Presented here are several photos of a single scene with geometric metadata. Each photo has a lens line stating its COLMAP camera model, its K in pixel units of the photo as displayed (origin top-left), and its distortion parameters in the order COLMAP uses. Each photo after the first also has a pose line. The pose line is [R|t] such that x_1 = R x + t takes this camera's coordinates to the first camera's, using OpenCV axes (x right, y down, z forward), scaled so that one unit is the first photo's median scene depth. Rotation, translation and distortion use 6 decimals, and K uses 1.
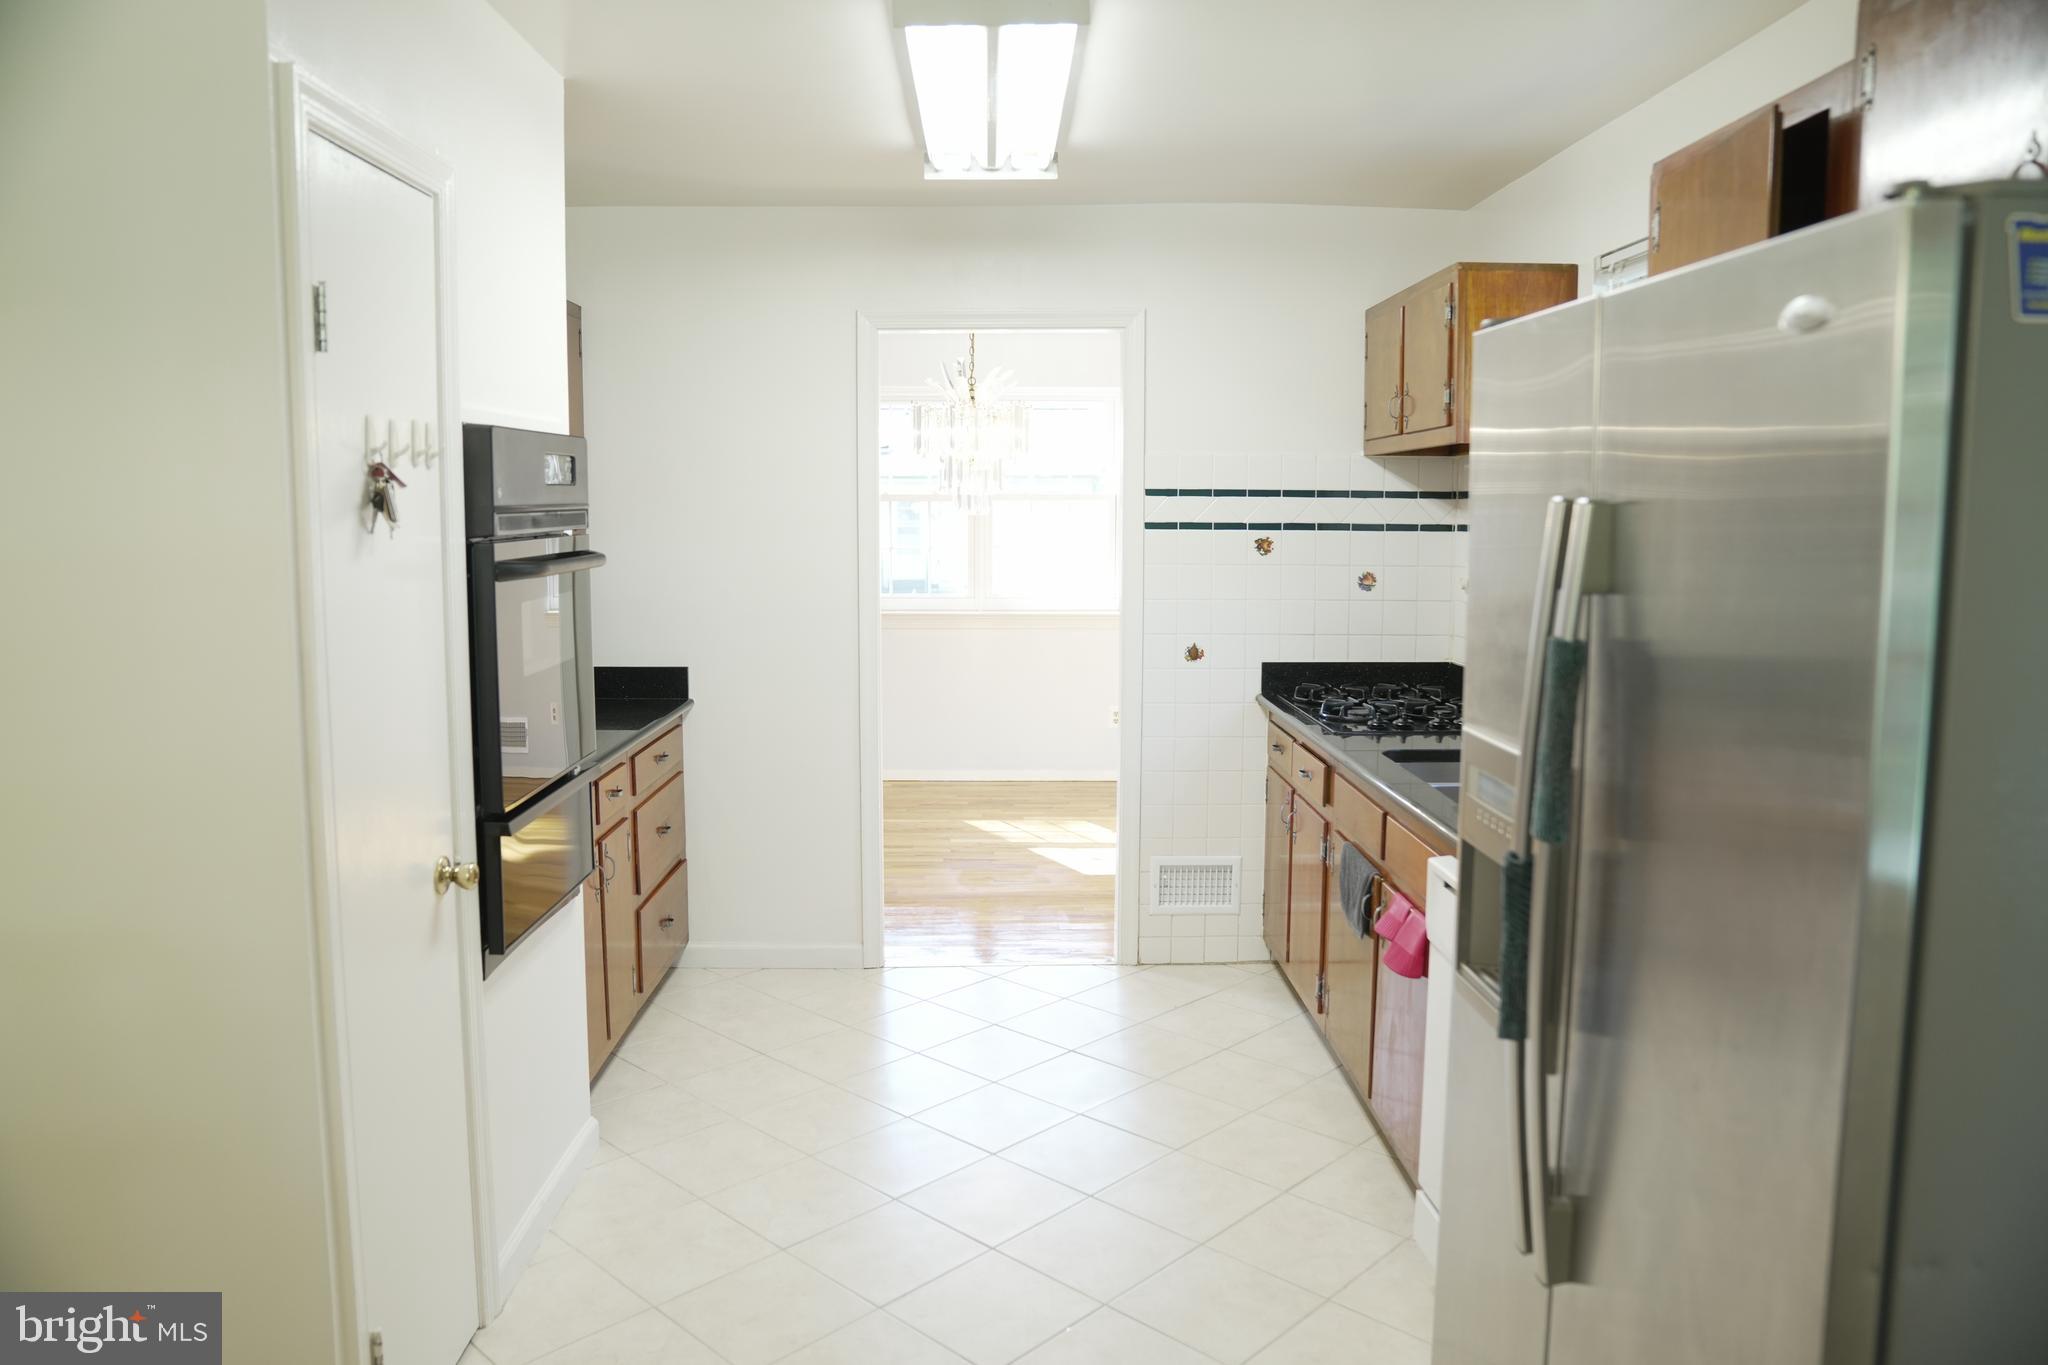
lens RADIAL K [[1419.4, 0, 1029.9], [0, 1419.4, 676.4], [0, 0, 1]] dist [-0.125819, 0.097607]
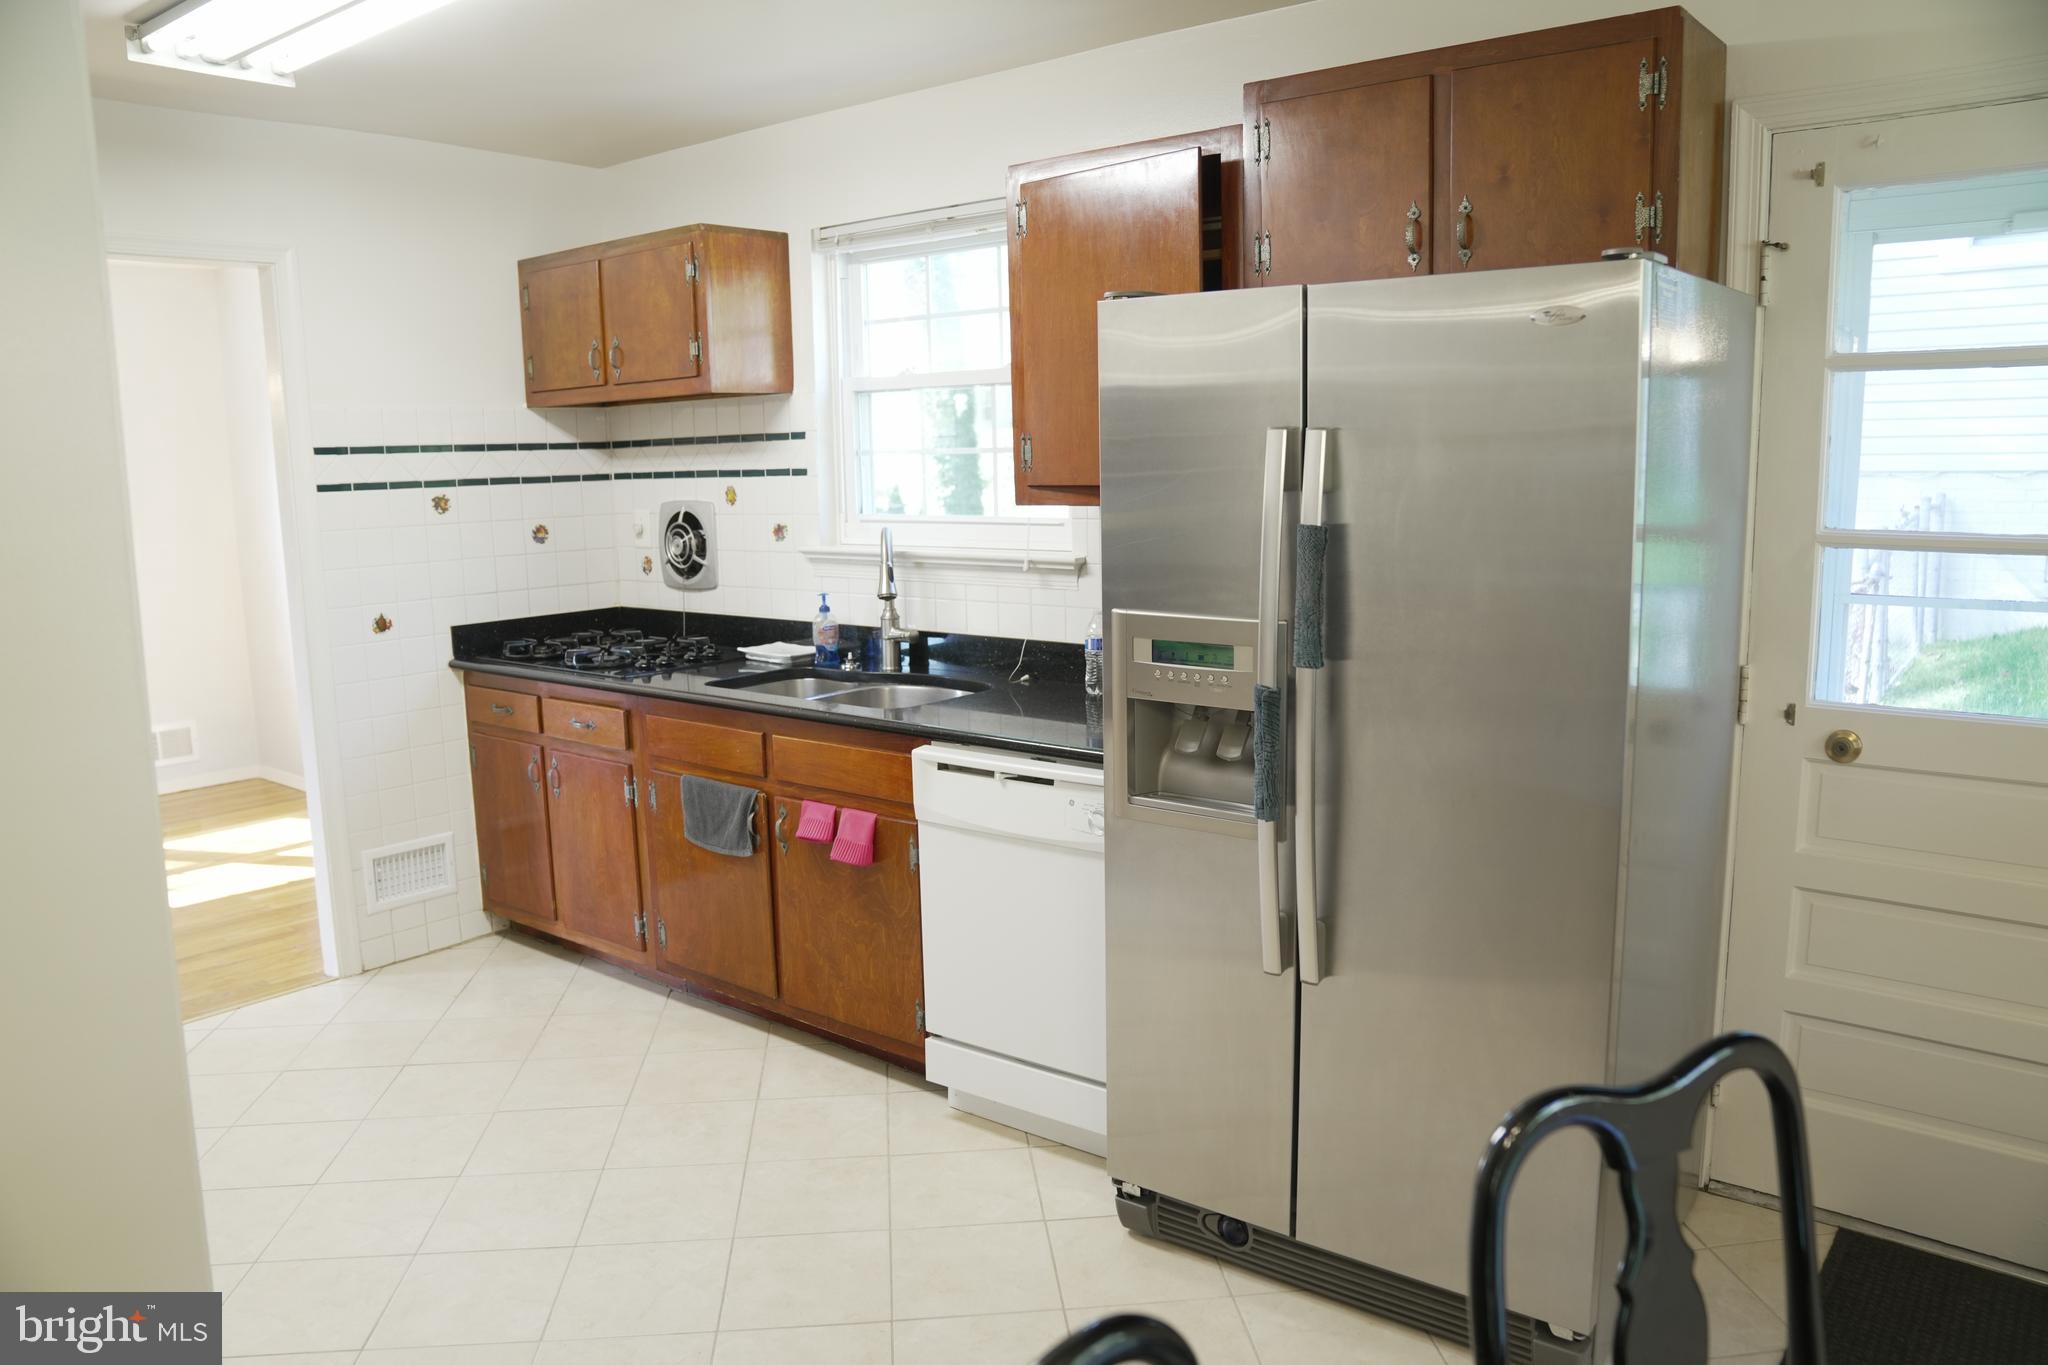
lens RADIAL K [[1419.4, 0, 1029.9], [0, 1419.4, 676.4], [0, 0, 1]] dist [-0.125819, 0.097607]
pose [[0.656193, -0.134157, 0.742572, -0.294280], [0.111750, 0.990495, 0.080197, -0.008421], [-0.746273, 0.030358, 0.664948, 0.087742]]
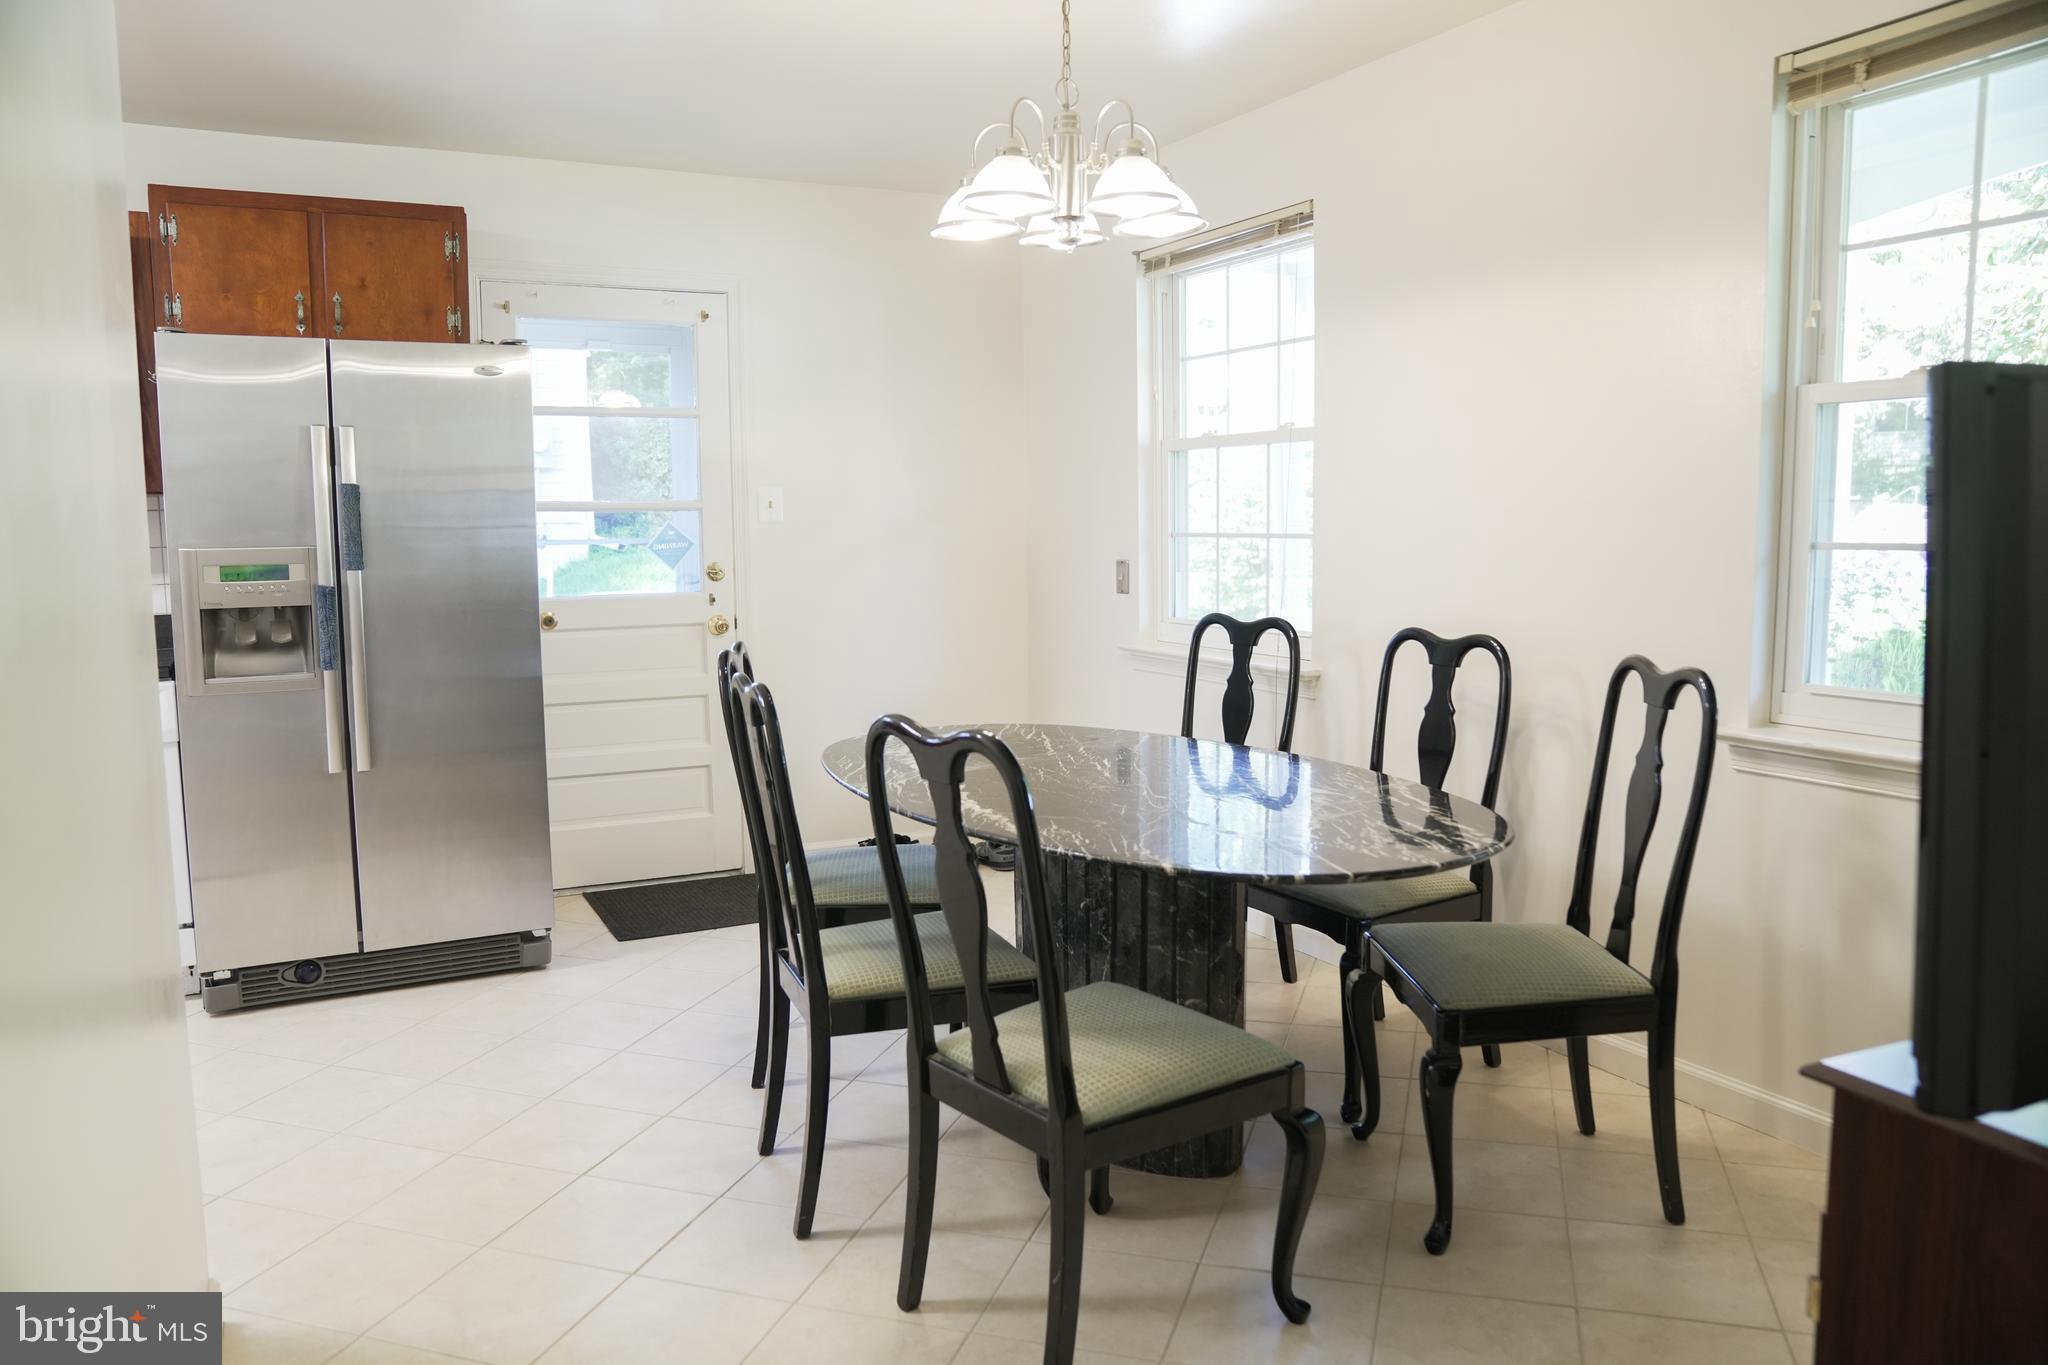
lens RADIAL K [[1419.4, 0, 1029.9], [0, 1419.4, 676.4], [0, 0, 1]] dist [-0.125819, 0.097607]
pose [[-0.426988, -0.100841, 0.898617, -0.736934], [0.117255, 0.979198, 0.165598, 0.011629], [-0.896623, 0.176076, -0.406282, 0.319198]]
